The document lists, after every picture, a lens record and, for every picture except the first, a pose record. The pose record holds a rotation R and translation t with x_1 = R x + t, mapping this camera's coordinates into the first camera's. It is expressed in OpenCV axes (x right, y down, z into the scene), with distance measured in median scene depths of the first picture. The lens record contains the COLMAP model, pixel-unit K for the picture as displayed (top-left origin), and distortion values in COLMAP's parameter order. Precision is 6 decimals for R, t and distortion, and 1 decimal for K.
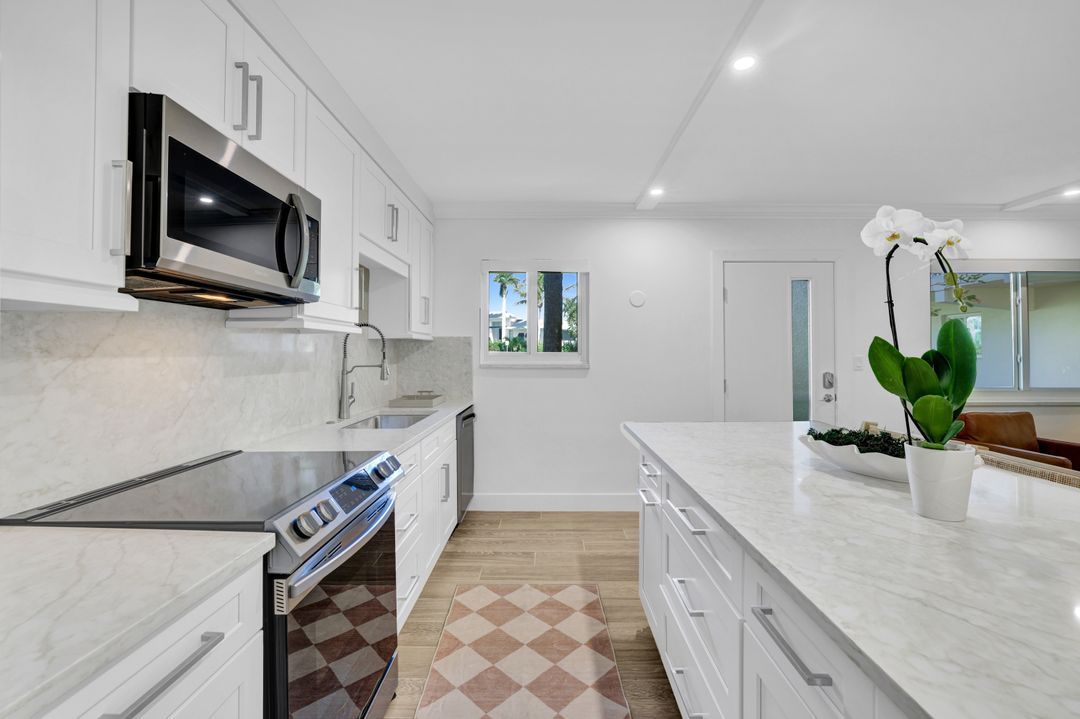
lens RADIAL K [[469.6, 0, 541.0], [0, 469.6, 352.6], [0, 0, 1]] dist [-0.001738, 0.000250]
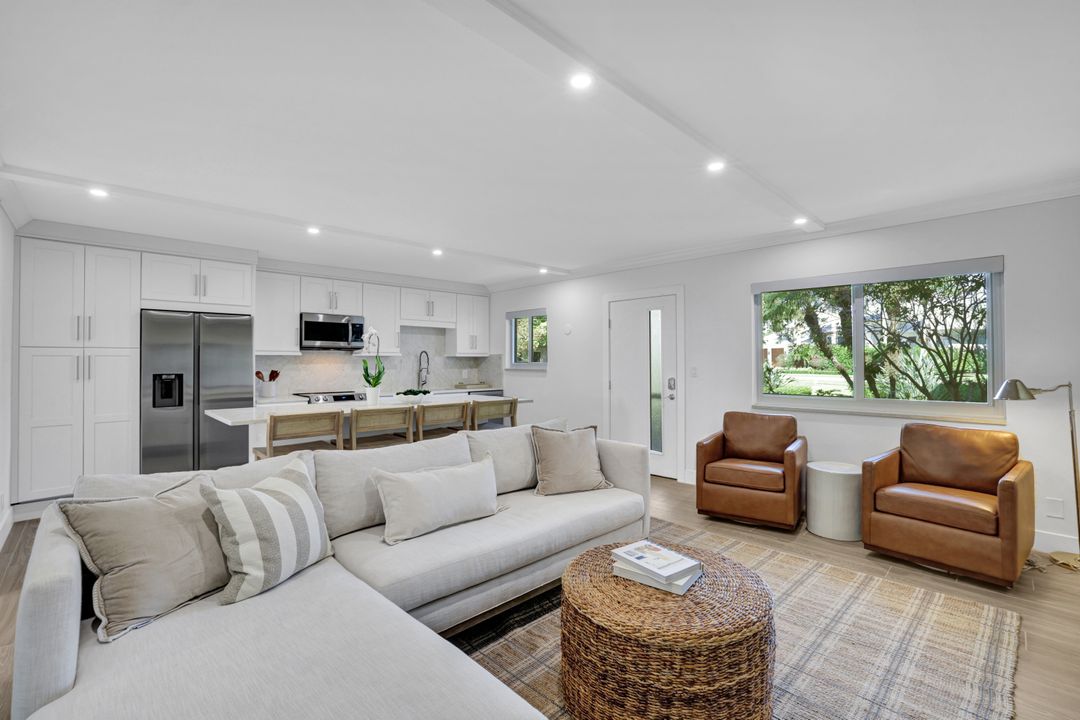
lens RADIAL K [[469.6, 0, 541.9], [0, 469.6, 359.4], [0, 0, 1]] dist [-0.001738, 0.000250]
pose [[0.702416, -0.003252, -0.711759, 1.310323], [0.000521, 0.999992, -0.004054, -0.005007], [0.711766, 0.002476, 0.702412, -0.206773]]
